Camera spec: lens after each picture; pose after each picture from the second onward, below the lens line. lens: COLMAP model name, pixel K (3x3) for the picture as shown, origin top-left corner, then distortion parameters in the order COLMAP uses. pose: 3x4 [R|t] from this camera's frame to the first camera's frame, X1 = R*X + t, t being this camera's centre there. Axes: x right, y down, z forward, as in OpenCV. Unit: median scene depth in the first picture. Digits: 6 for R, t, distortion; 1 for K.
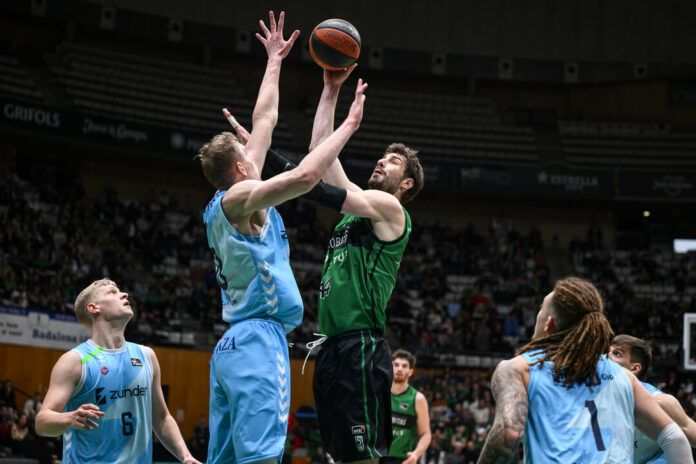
lens RADIAL K [[1462.4, 0, 345.2], [0, 1462.4, 233.9], [0, 0, 1]] dist [-0.028196, 0.000000]
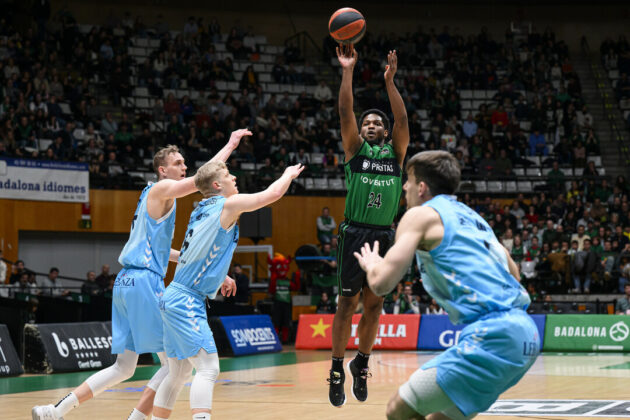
lens RADIAL K [[1323.8, 0, 316.2], [0, 1323.8, 207.0], [0, 0, 1]] dist [-0.028196, 0.000000]
pose [[0.998172, -0.056577, 0.021263, -0.036591], [0.054105, 0.993221, 0.102886, 0.011611], [-0.026940, -0.101547, 0.994466, 0.208661]]
